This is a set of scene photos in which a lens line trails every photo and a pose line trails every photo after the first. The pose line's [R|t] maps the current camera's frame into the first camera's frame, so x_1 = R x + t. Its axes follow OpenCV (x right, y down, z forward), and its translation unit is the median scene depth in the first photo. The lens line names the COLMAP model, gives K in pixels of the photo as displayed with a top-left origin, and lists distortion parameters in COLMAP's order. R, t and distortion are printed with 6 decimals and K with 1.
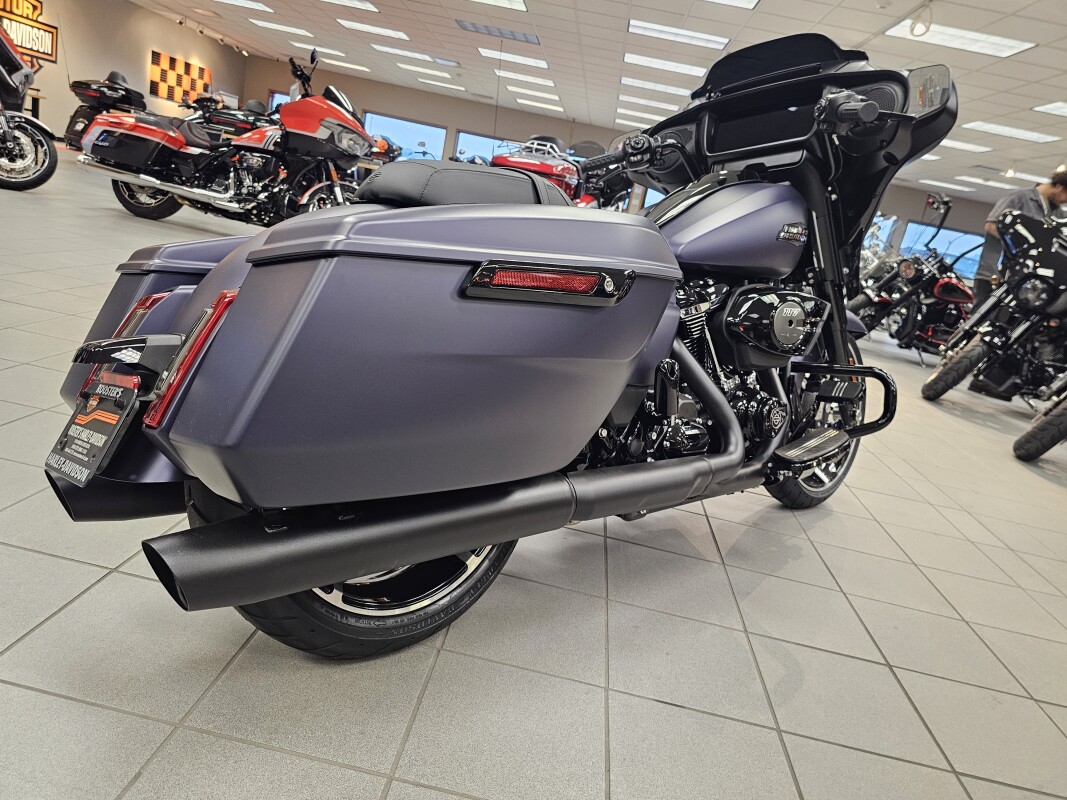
lens RADIAL K [[712.0, 0, 534.0], [0, 712.0, 403.4], [0, 0, 1]] dist [0.035544, -0.039301]
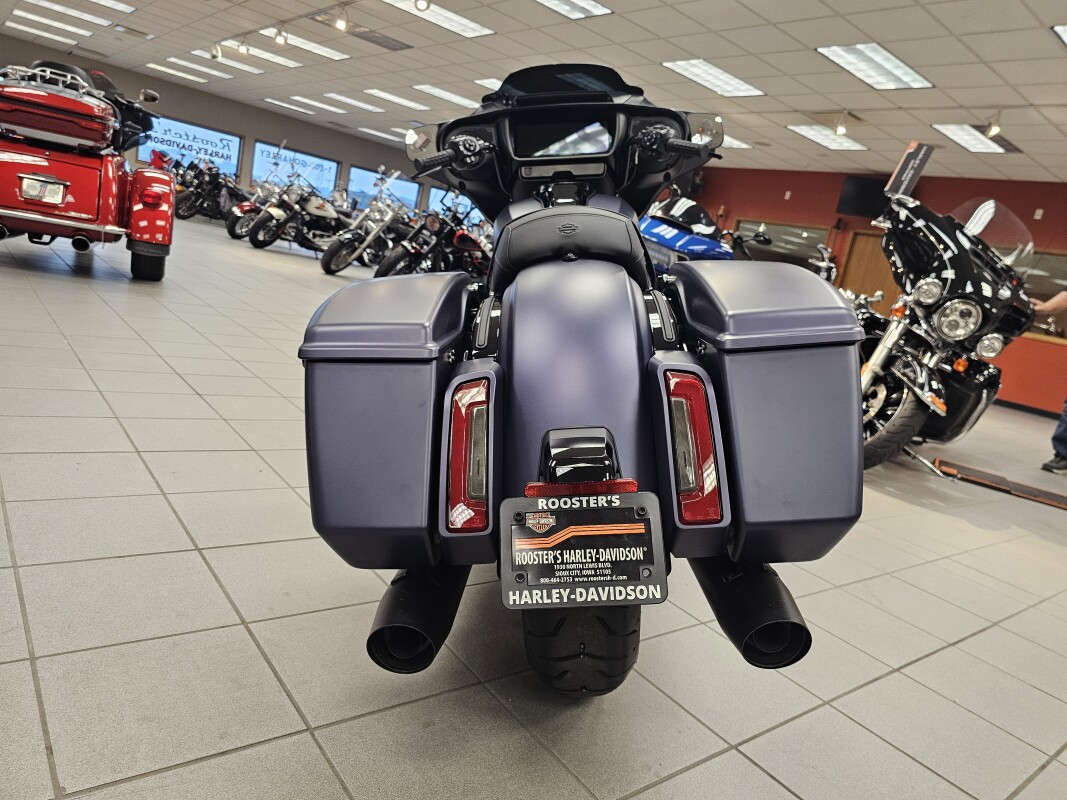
lens RADIAL K [[715.1, 0, 534.4], [0, 715.1, 394.4], [0, 0, 1]] dist [0.037584, -0.035978]
pose [[0.730754, -0.175854, 0.659601, -0.174203], [0.128138, 0.984410, 0.120490, -0.038924], [-0.670506, -0.003529, 0.741895, 0.051582]]
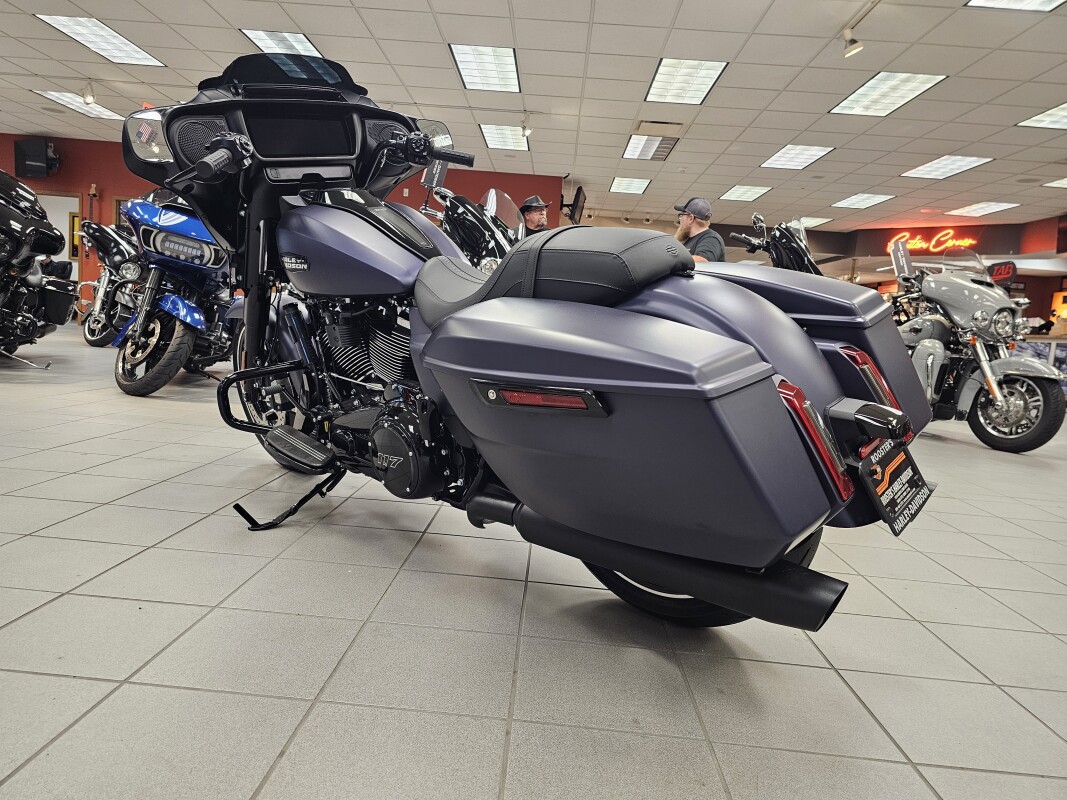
lens RADIAL K [[715.1, 0, 534.4], [0, 715.1, 394.4], [0, 0, 1]] dist [0.037584, -0.035978]
pose [[-0.038850, -0.290407, 0.956114, -0.254725], [0.187228, 0.937775, 0.292445, -0.087170], [-0.981548, 0.190373, 0.017940, 0.225286]]
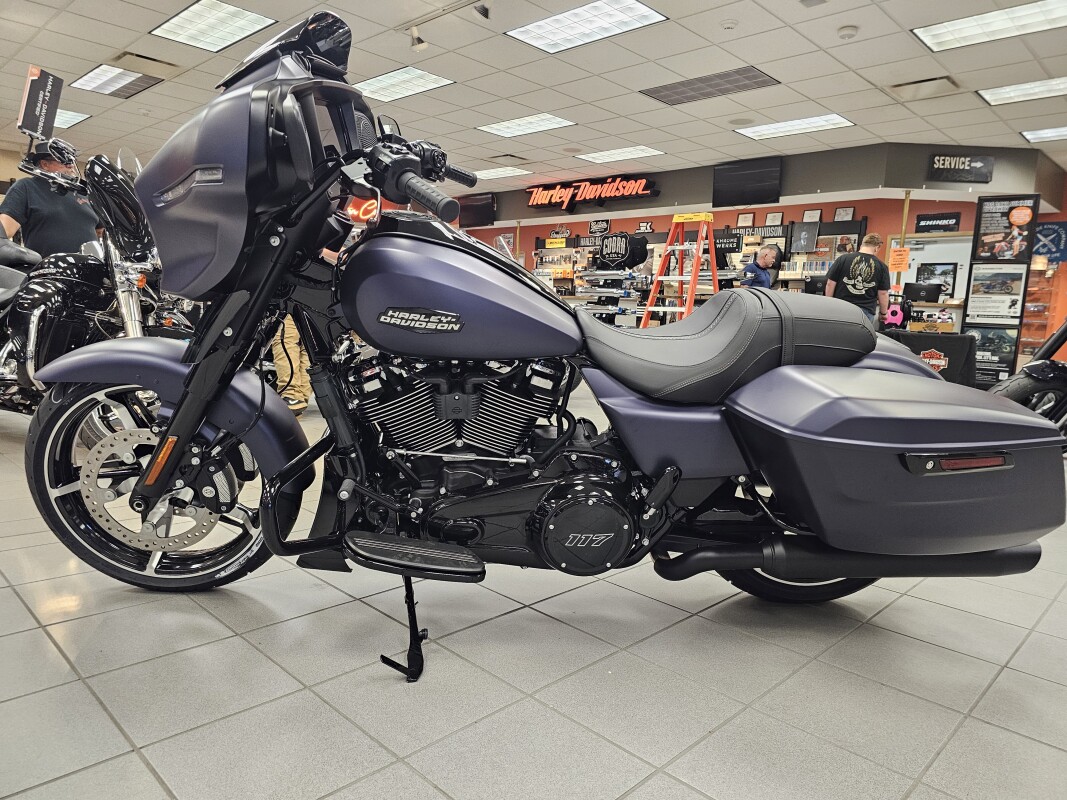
lens RADIAL K [[718.9, 0, 531.9], [0, 718.9, 383.4], [0, 0, 1]] dist [0.045179, -0.051800]
pose [[-0.754771, -0.286371, 0.590180, -0.112100], [-0.017834, 0.908306, 0.417926, -0.148405], [-0.655746, 0.304914, -0.690670, 0.463110]]
